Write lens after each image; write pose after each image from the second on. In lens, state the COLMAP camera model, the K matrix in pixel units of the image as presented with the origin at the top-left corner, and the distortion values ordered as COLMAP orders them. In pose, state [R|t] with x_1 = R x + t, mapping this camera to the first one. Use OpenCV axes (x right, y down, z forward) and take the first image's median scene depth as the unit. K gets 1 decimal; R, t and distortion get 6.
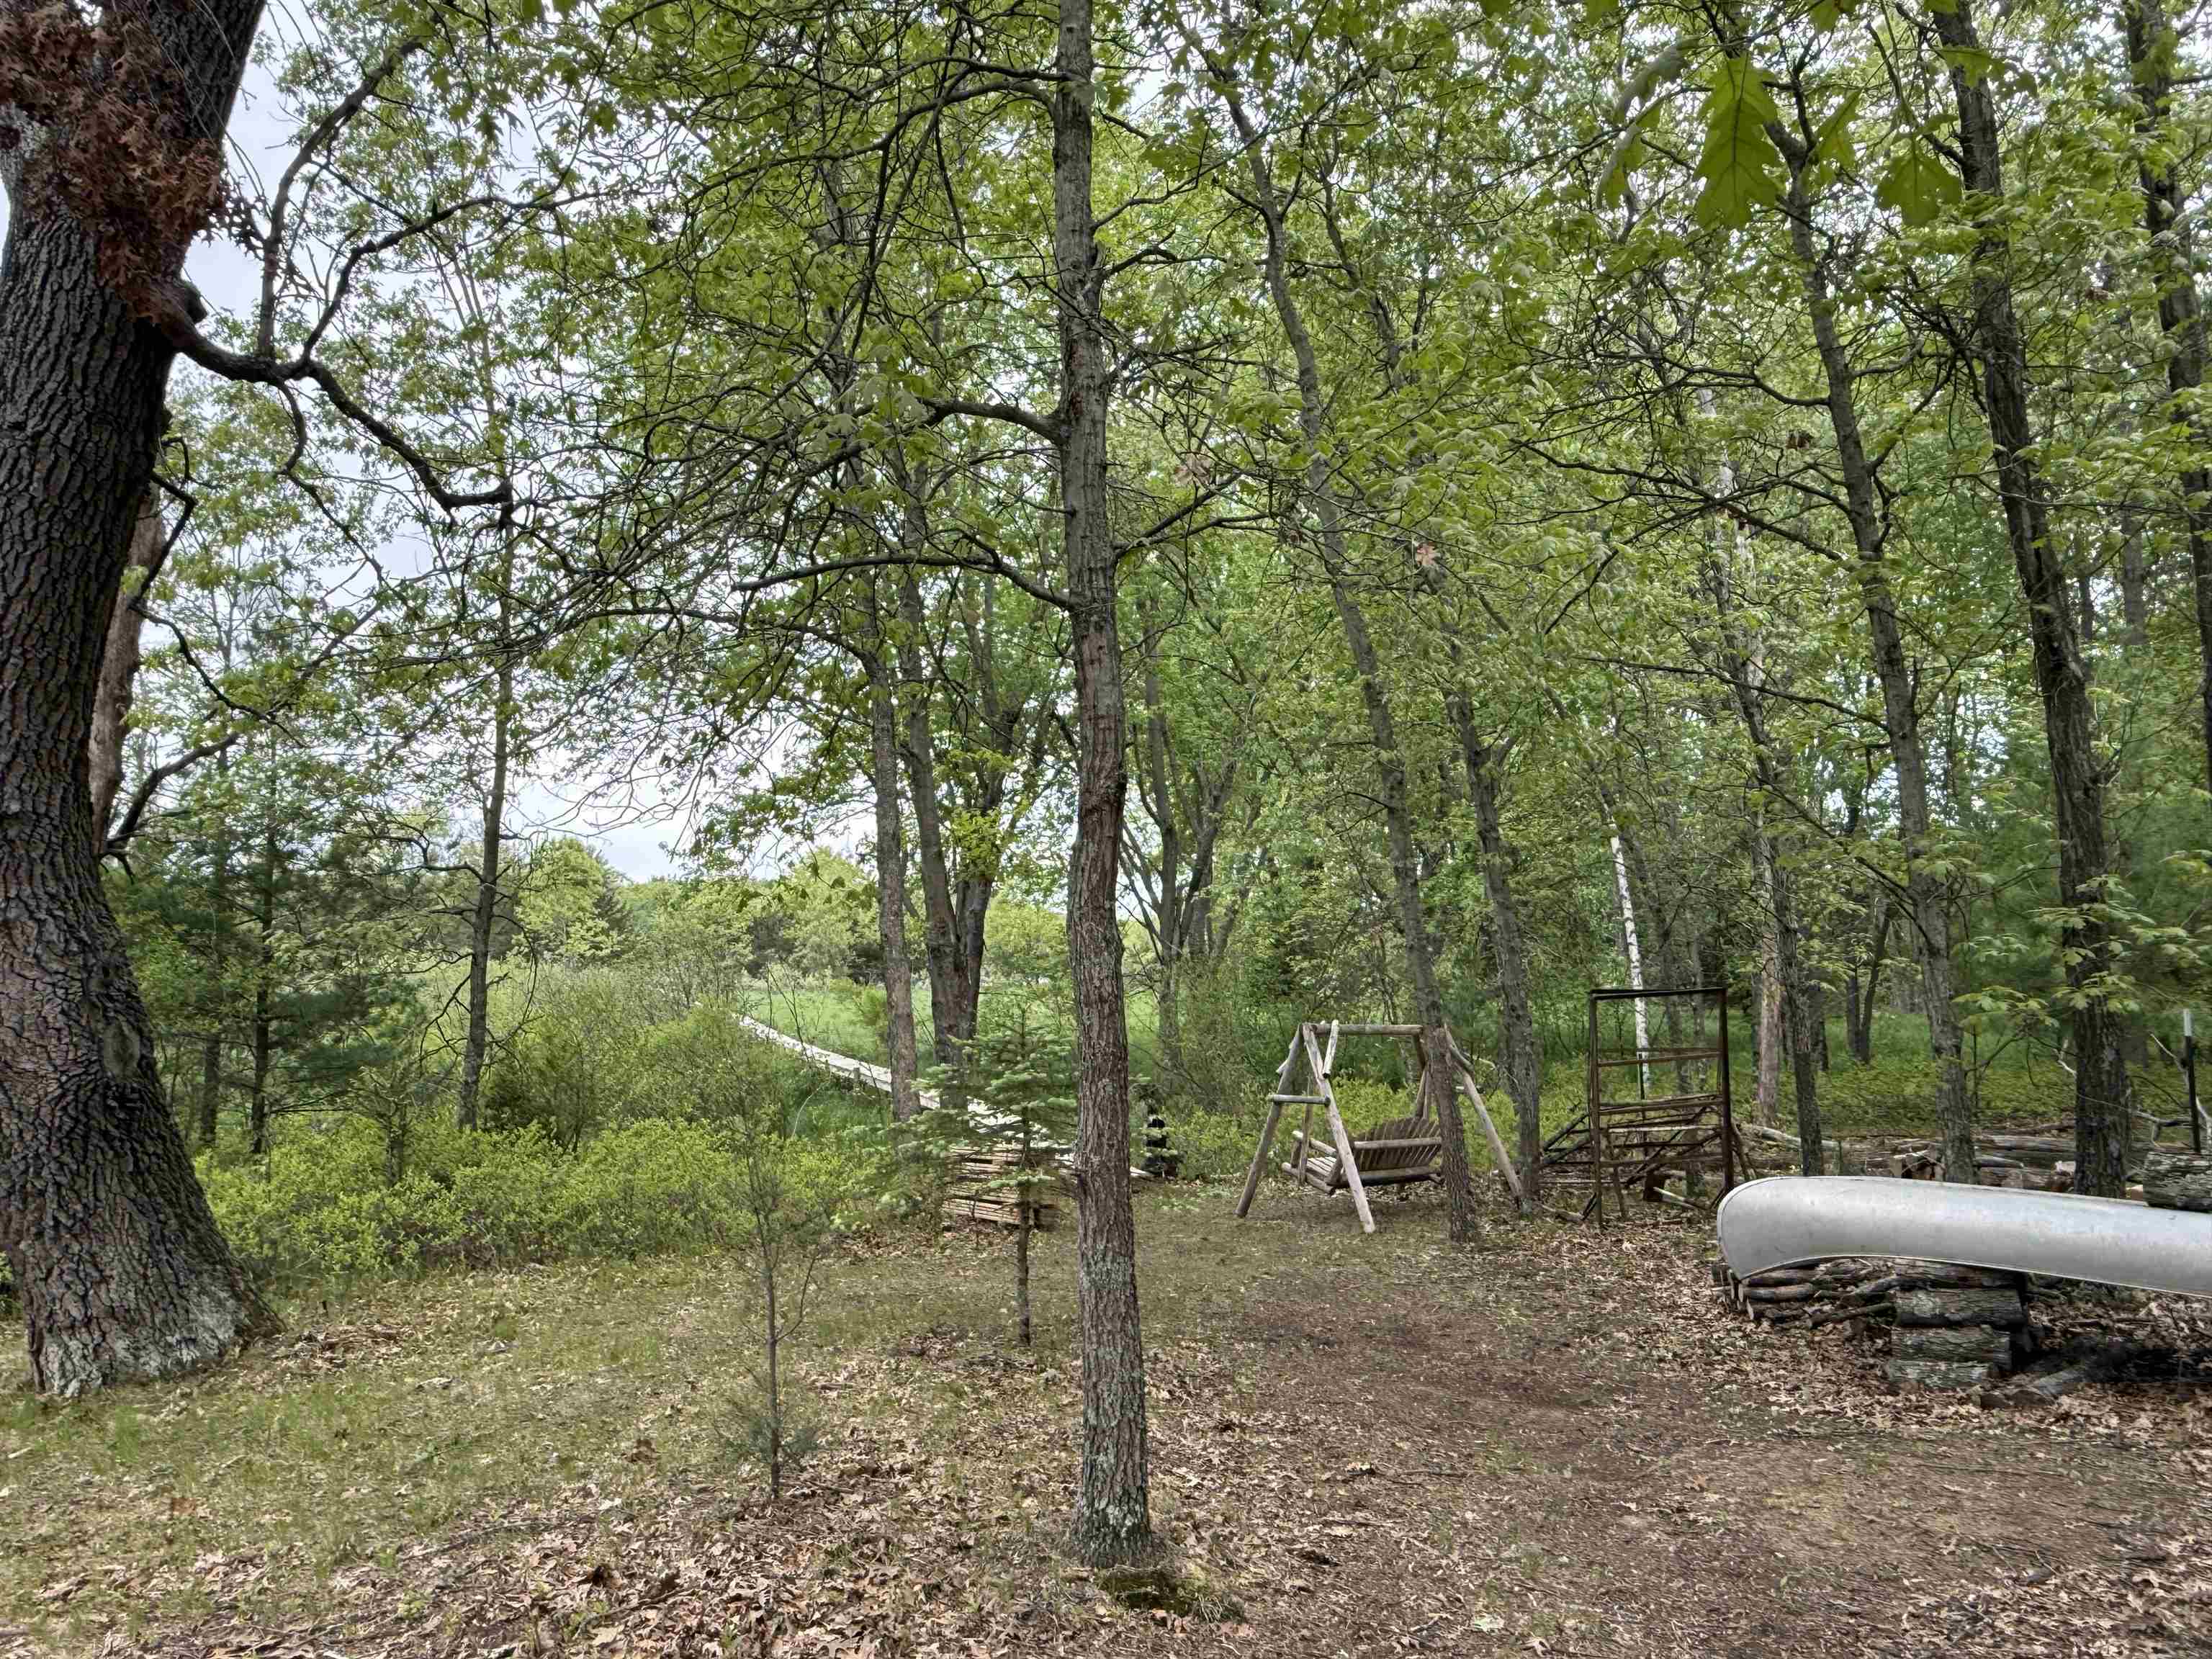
lens RADIAL K [[1553.1, 0, 1109.4], [0, 1553.1, 847.2], [0, 0, 1]] dist [-0.000440, 0.002409]
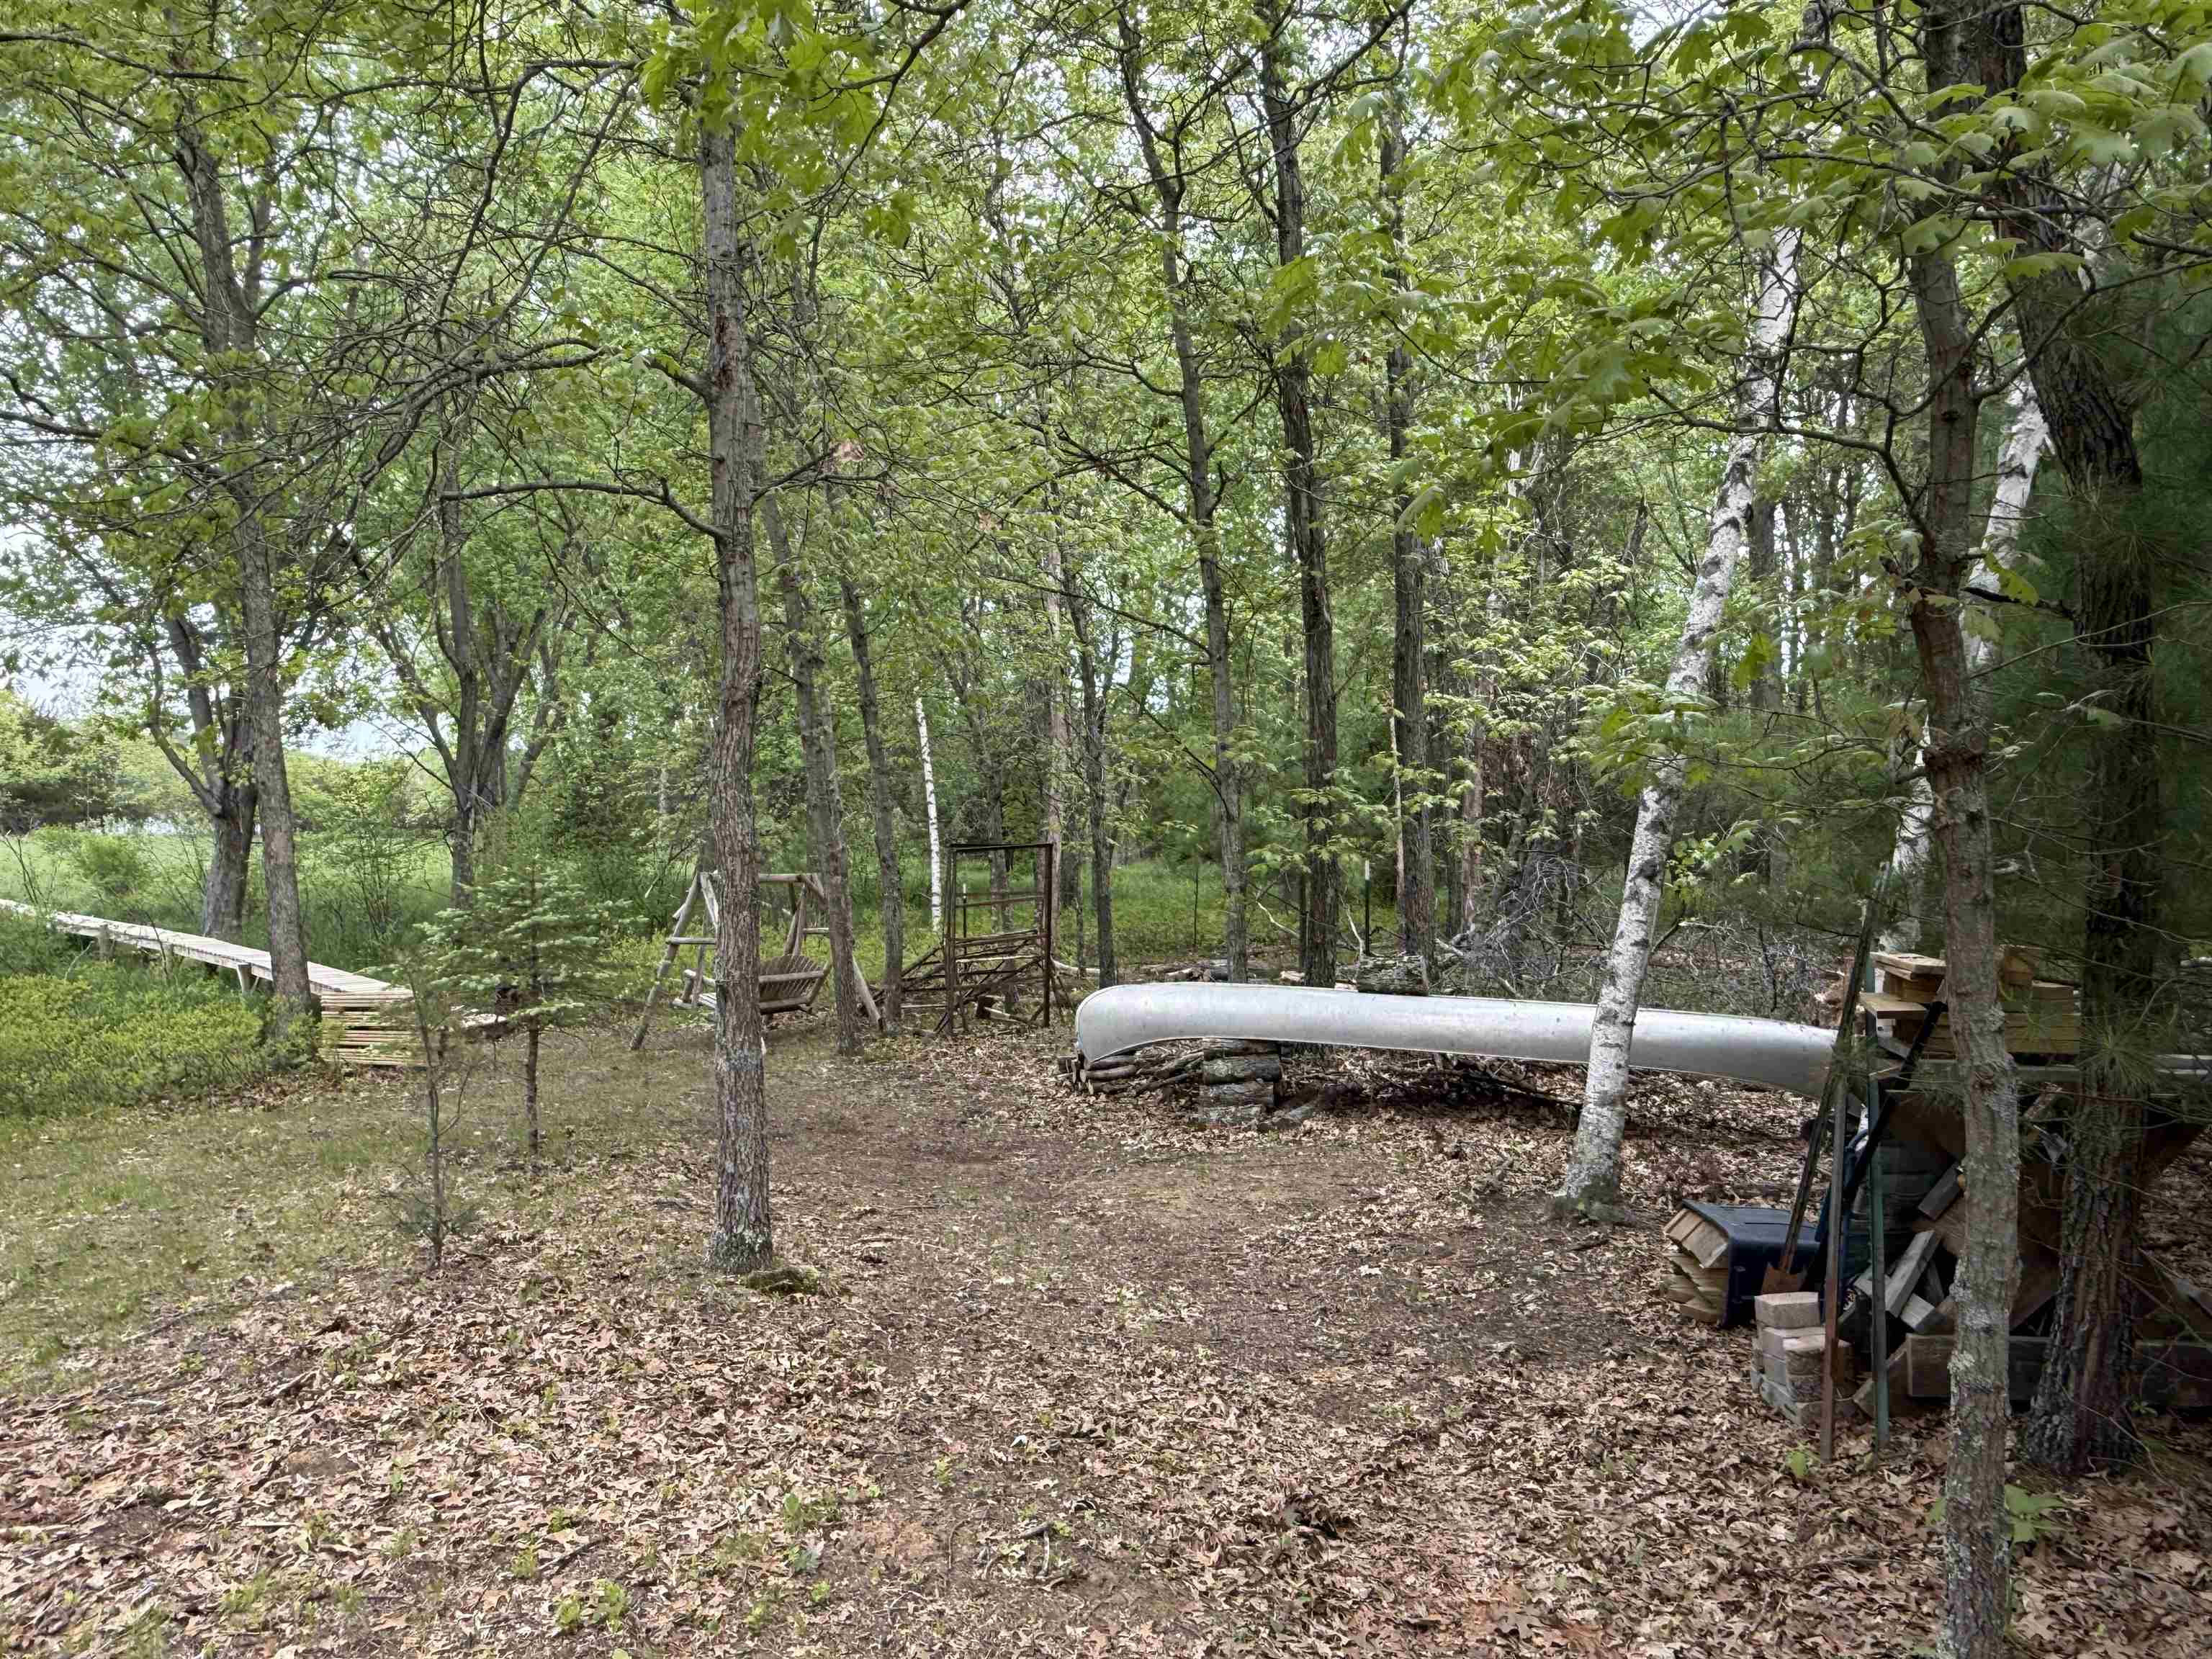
lens RADIAL K [[1553.1, 0, 1109.4], [0, 1553.1, 847.2], [0, 0, 1]] dist [-0.000440, 0.002409]
pose [[0.888667, 0.005769, 0.458517, -0.204997], [-0.049166, 0.995355, 0.082768, -0.016582], [-0.455910, -0.096097, 0.884823, -0.175259]]
